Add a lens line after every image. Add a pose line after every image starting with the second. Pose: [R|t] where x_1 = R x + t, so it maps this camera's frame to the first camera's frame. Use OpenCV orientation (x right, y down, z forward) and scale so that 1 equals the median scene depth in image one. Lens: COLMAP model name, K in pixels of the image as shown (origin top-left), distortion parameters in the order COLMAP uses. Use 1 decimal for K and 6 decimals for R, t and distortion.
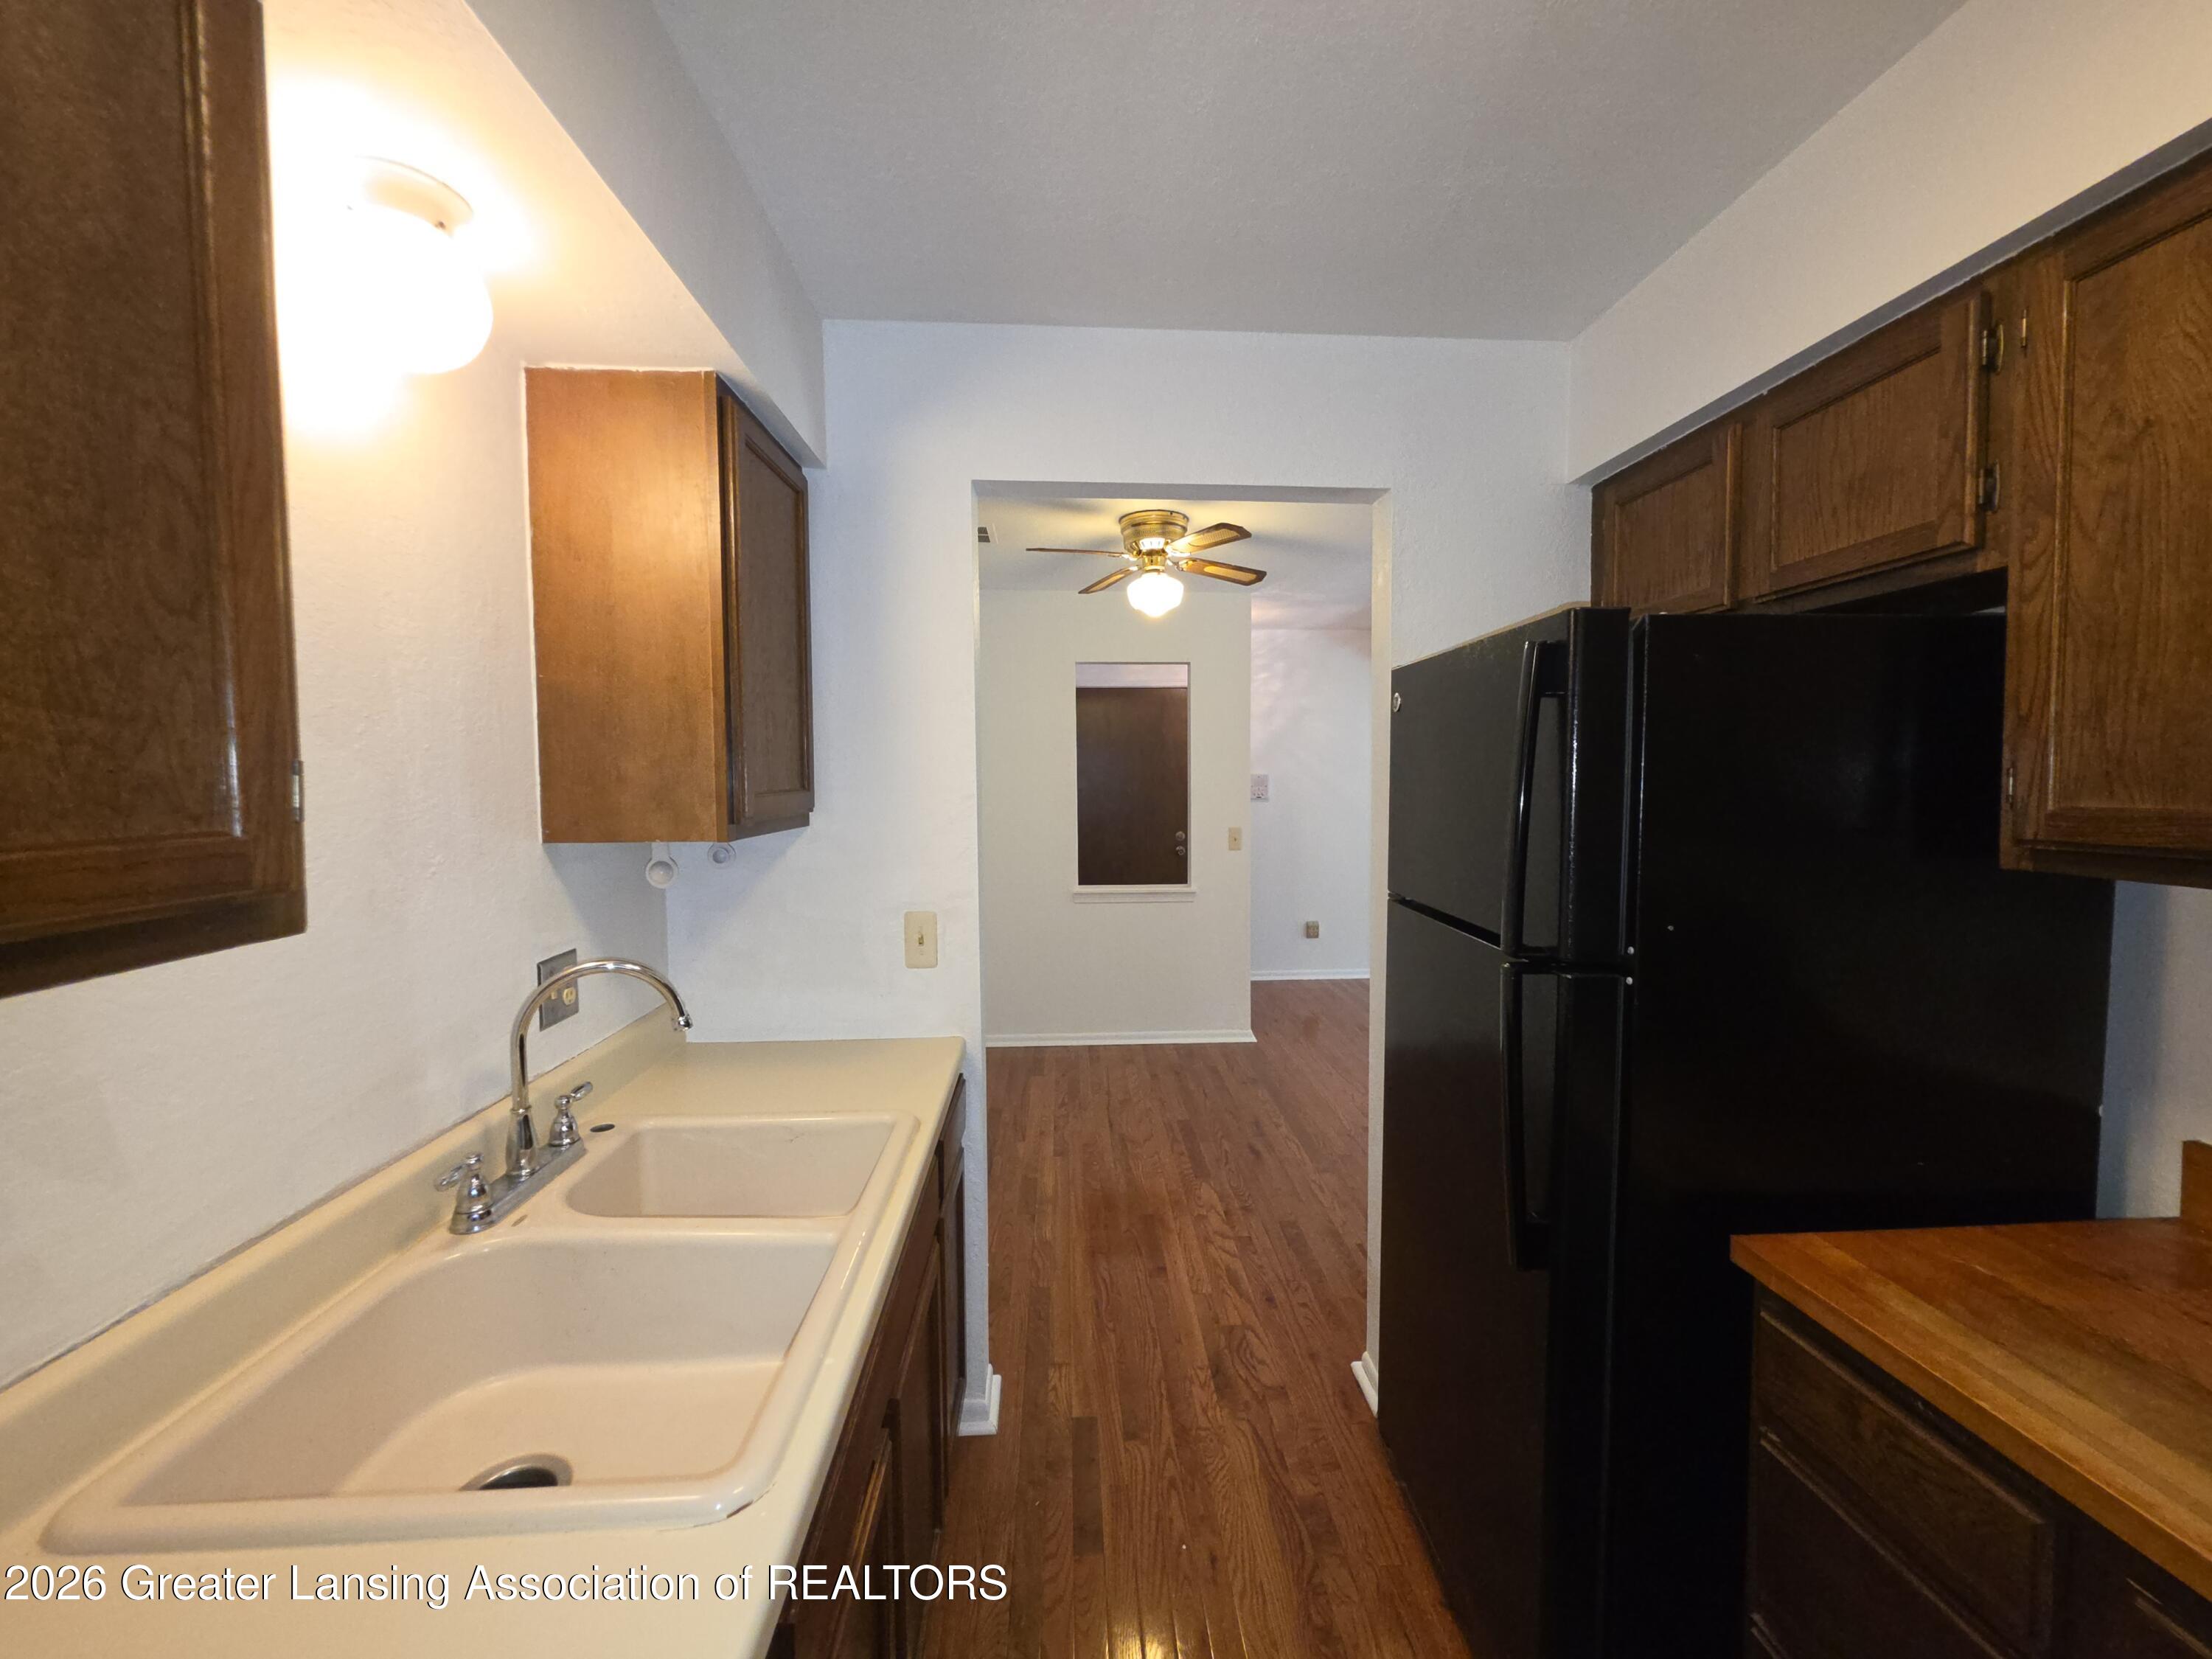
lens RADIAL K [[884.7, 0, 1108.5], [0, 884.7, 817.0], [0, 0, 1]] dist [0.001614, -0.000124]
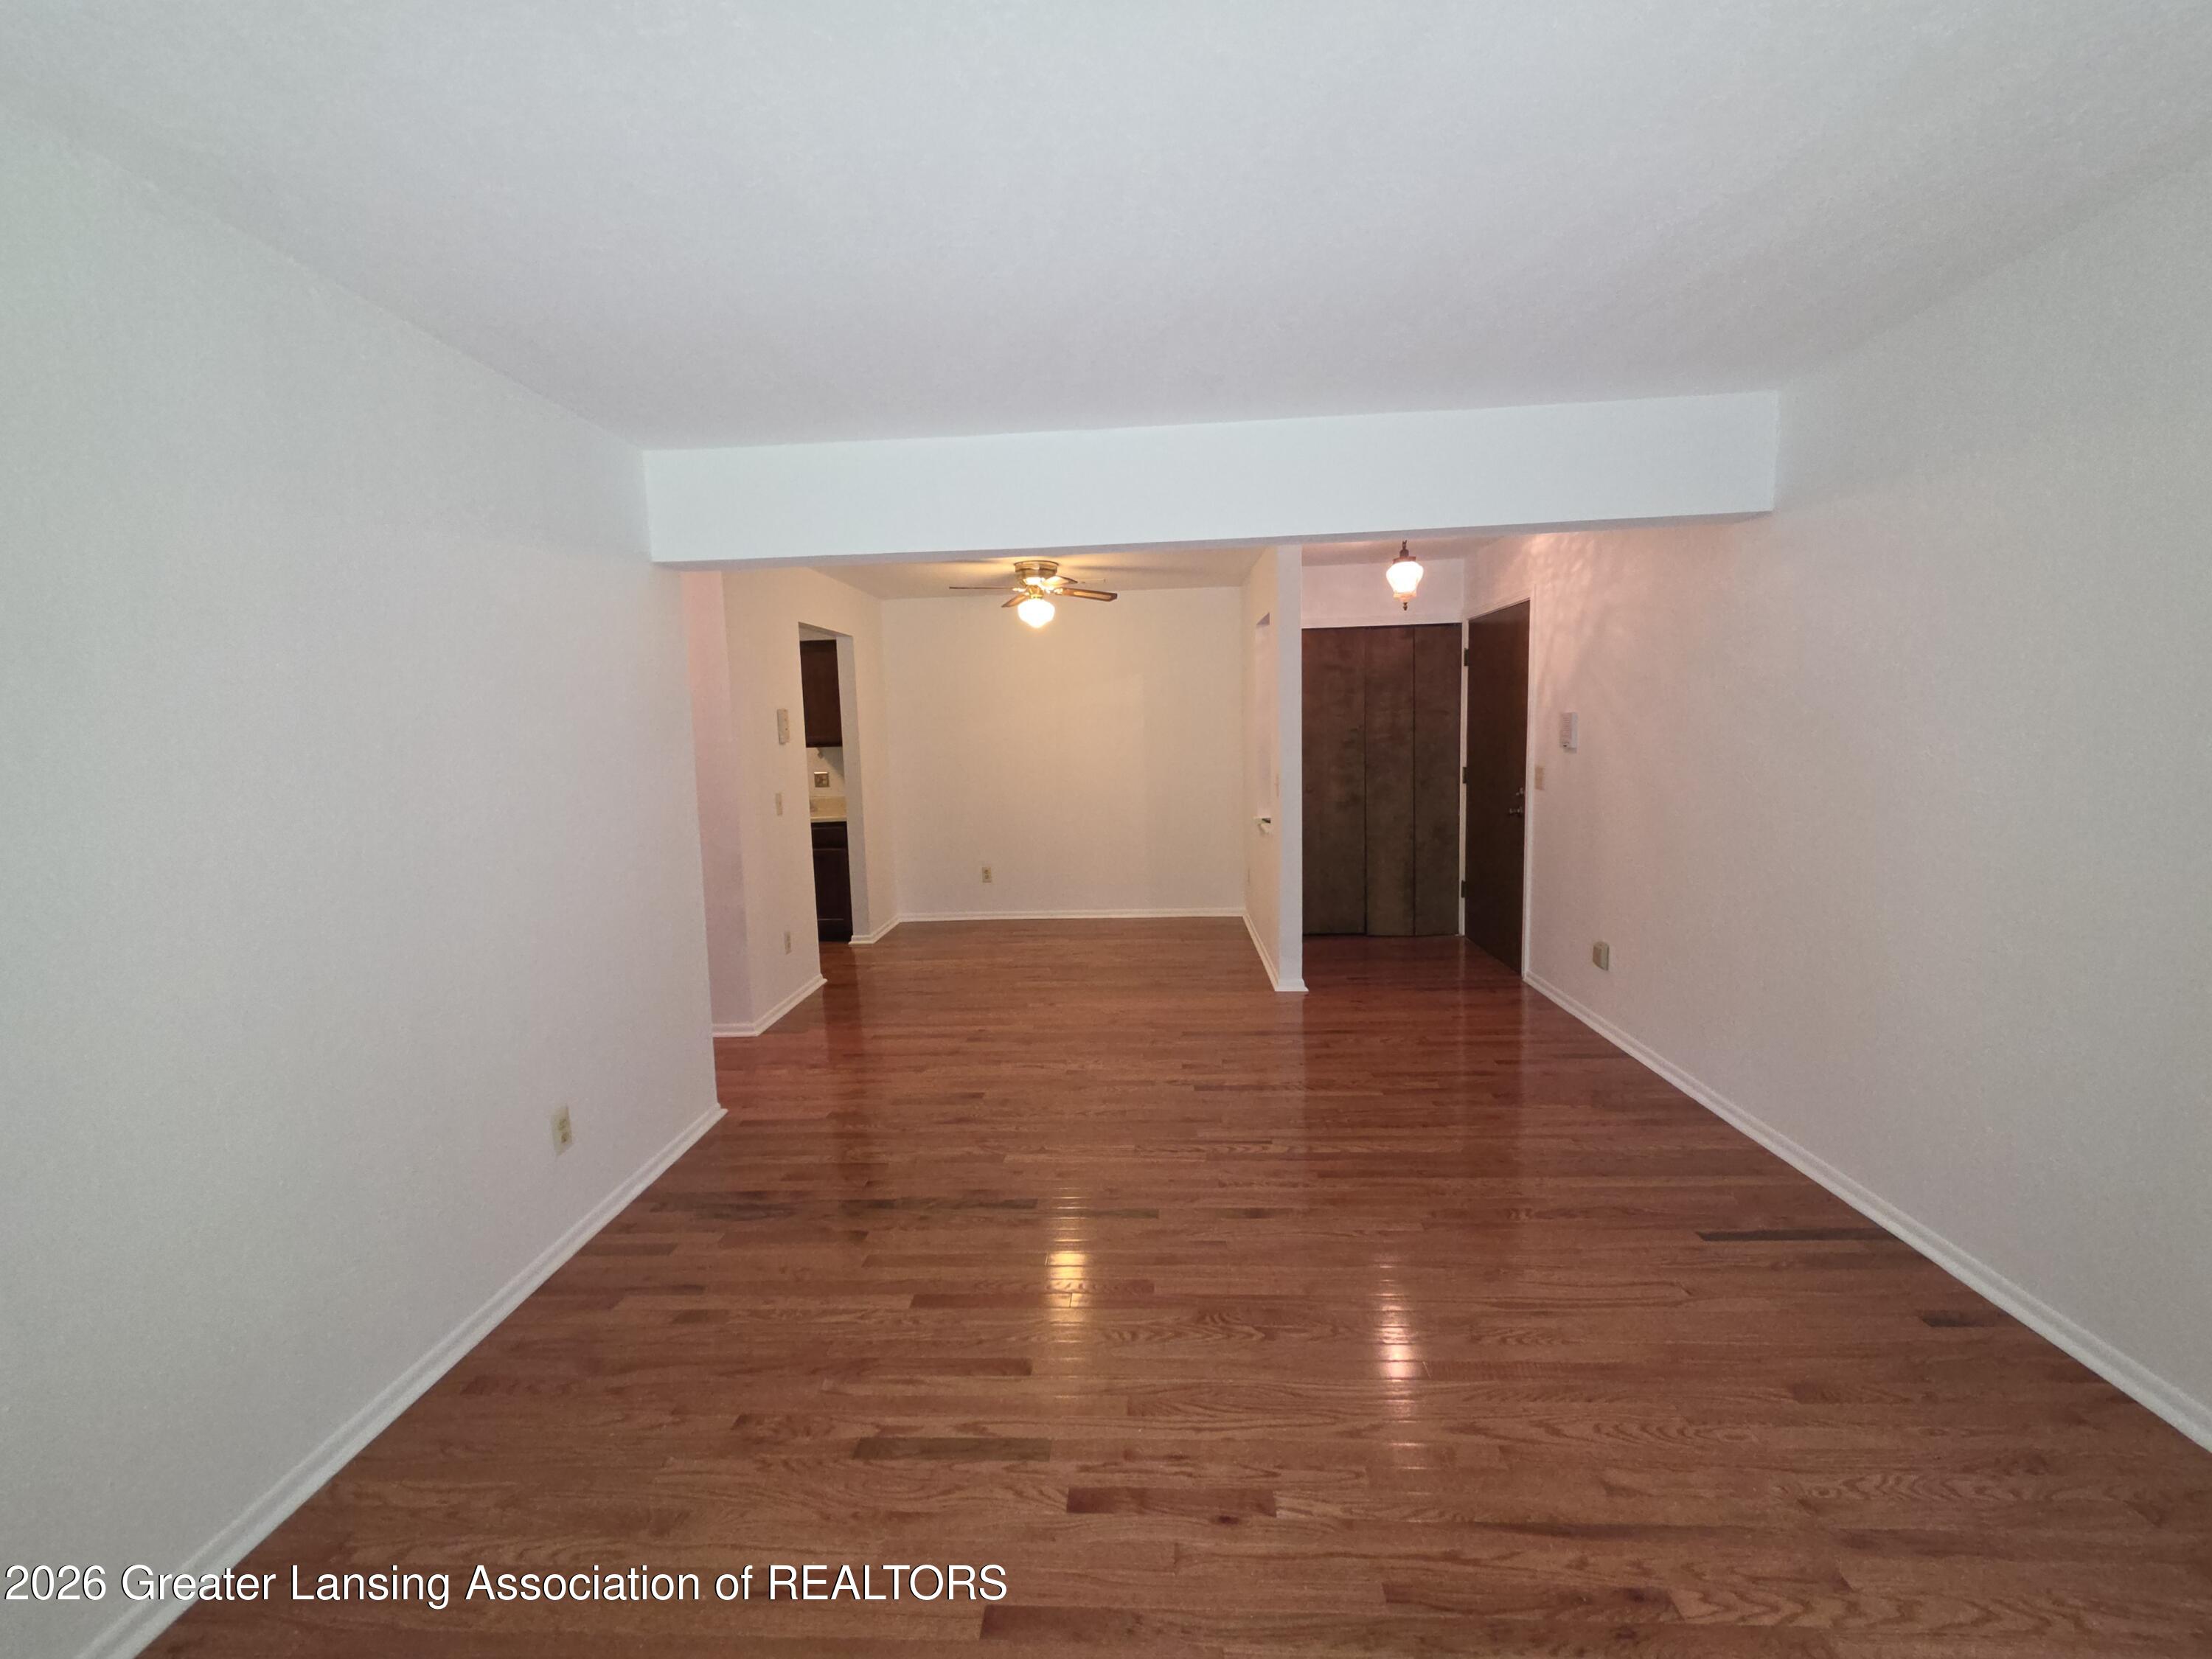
lens RADIAL K [[884.7, 0, 1108.5], [0, 884.7, 817.0], [0, 0, 1]] dist [0.001614, -0.000124]
pose [[-0.112083, 0.113776, -0.987164, 1.549637], [-0.013172, 0.993166, 0.115963, -0.072754], [0.993612, 0.026000, -0.109818, 1.233692]]
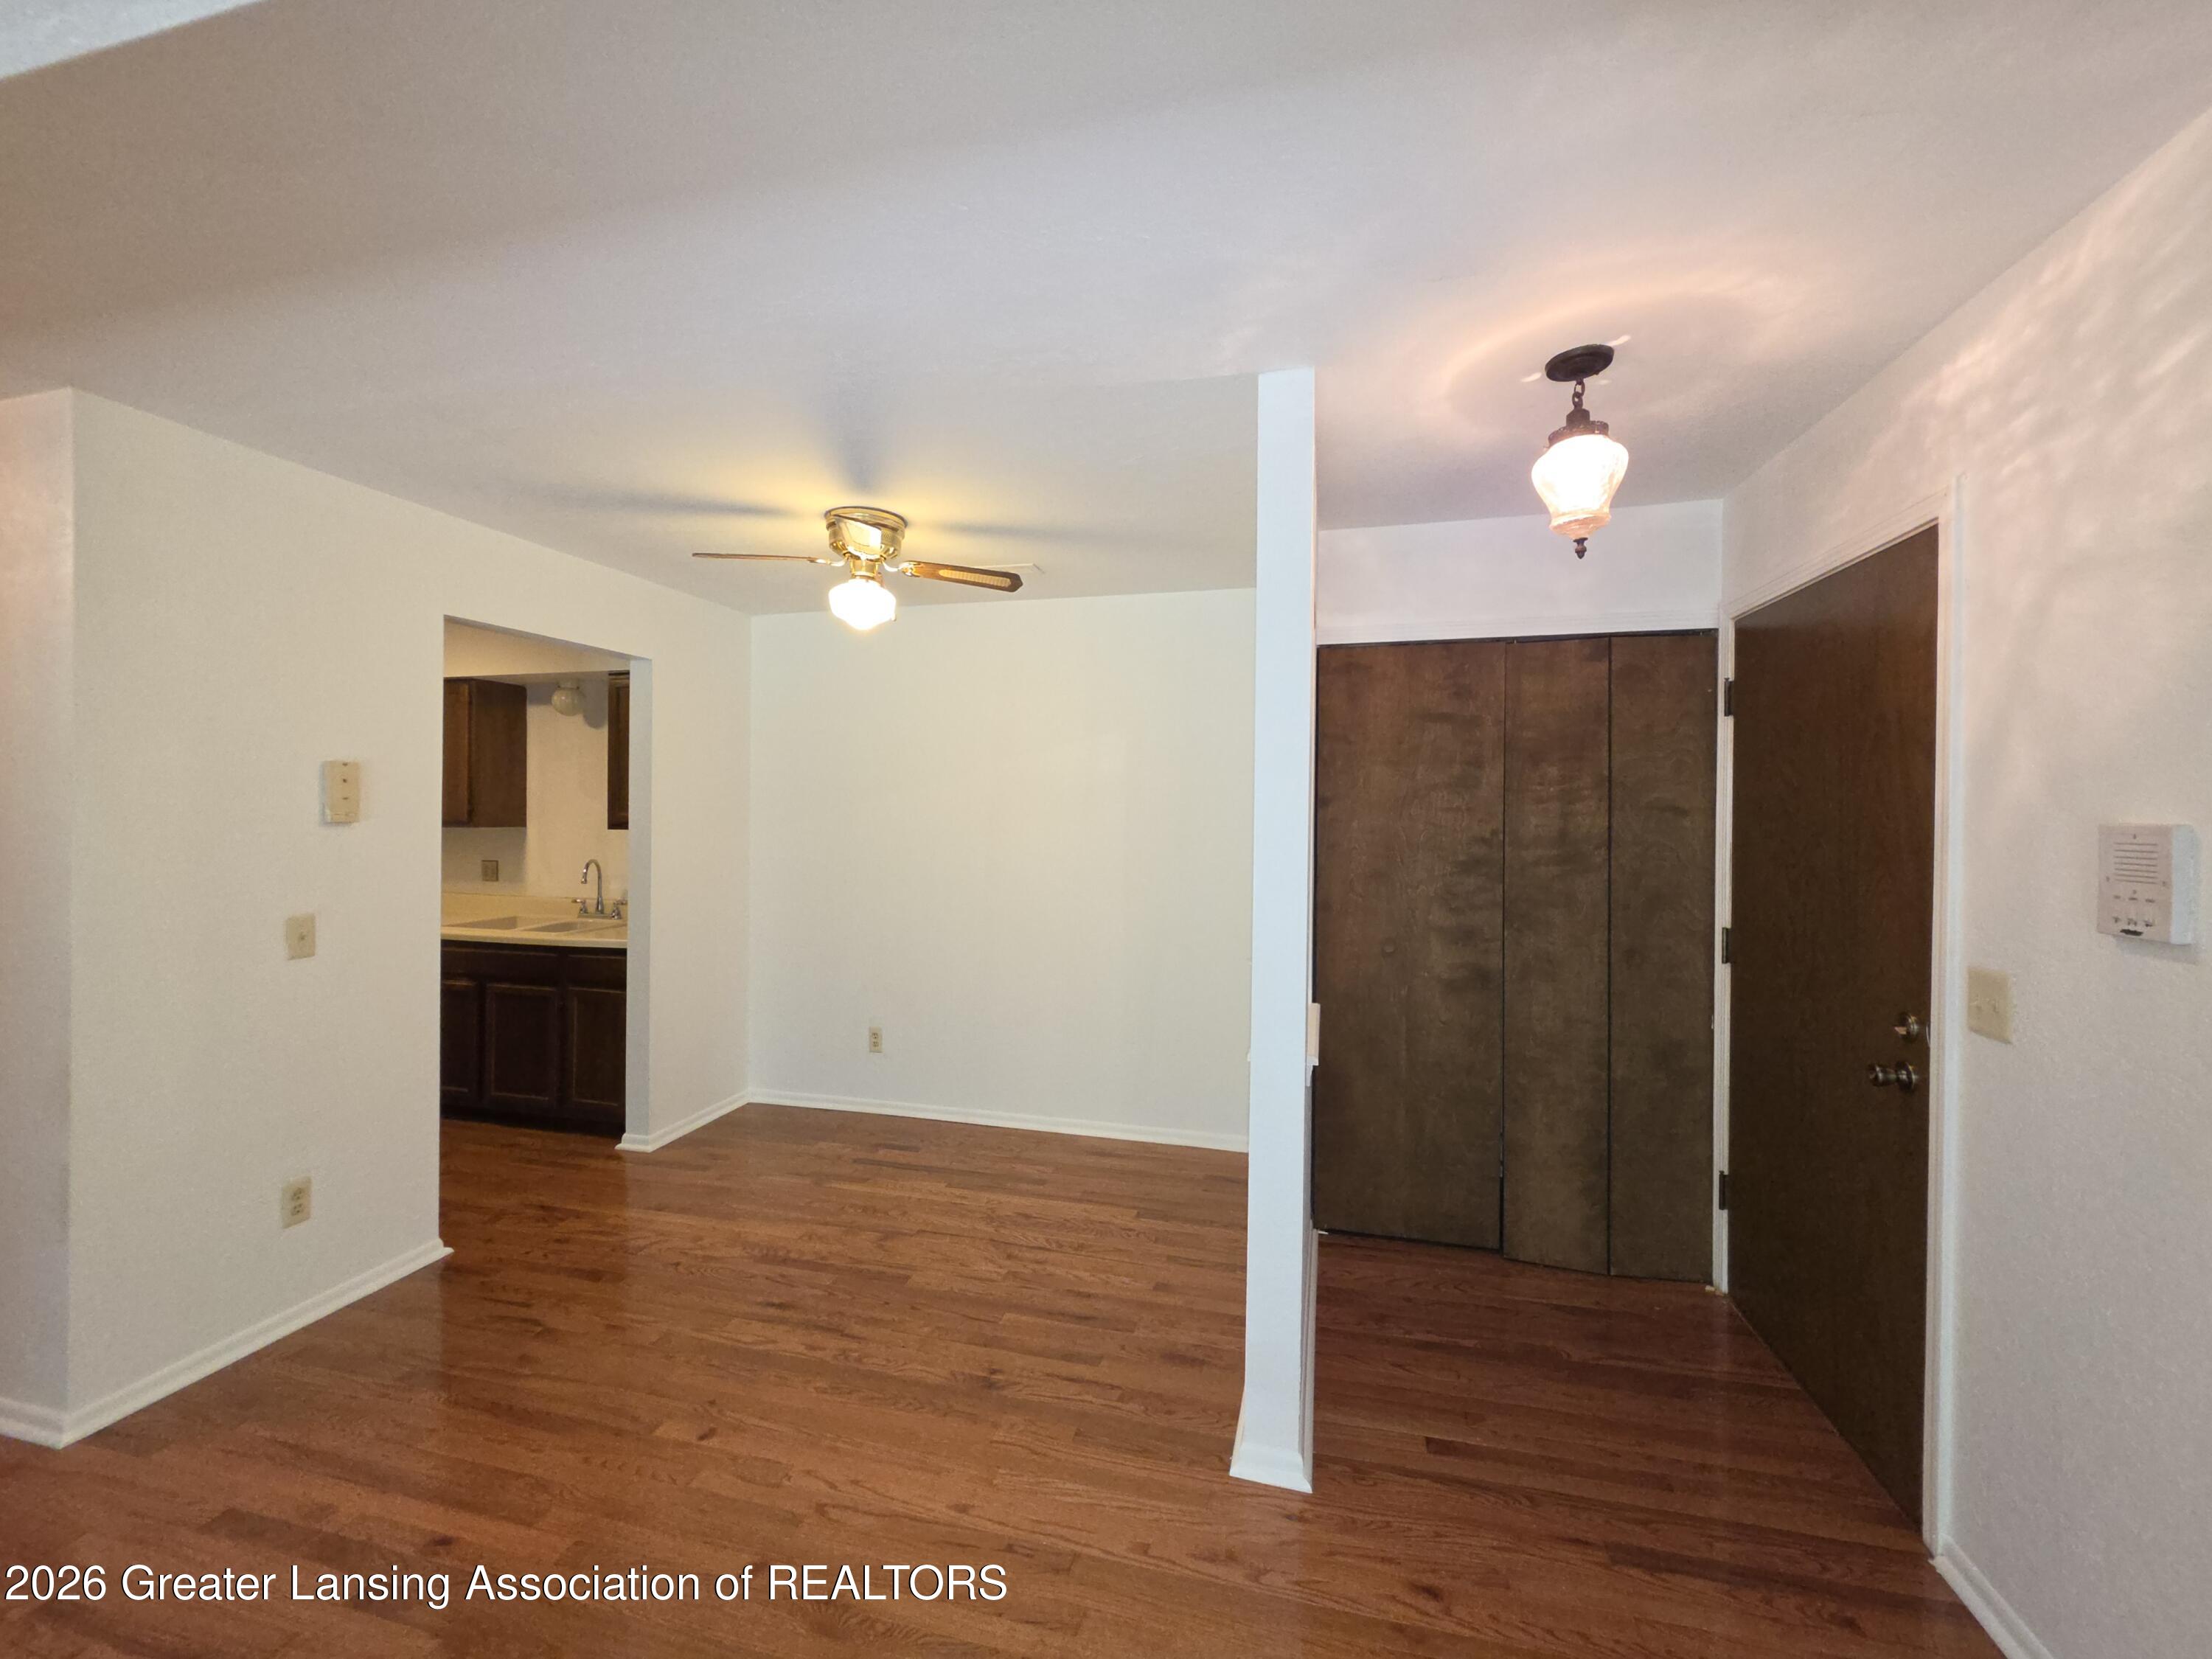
lens RADIAL K [[884.7, 0, 1108.5], [0, 884.7, 817.0], [0, 0, 1]] dist [0.001614, -0.000124]
pose [[-0.303538, 0.011928, -0.952745, 0.764093], [-0.045767, 0.998585, 0.027083, -0.075986], [0.951720, 0.051824, -0.302562, 1.418260]]
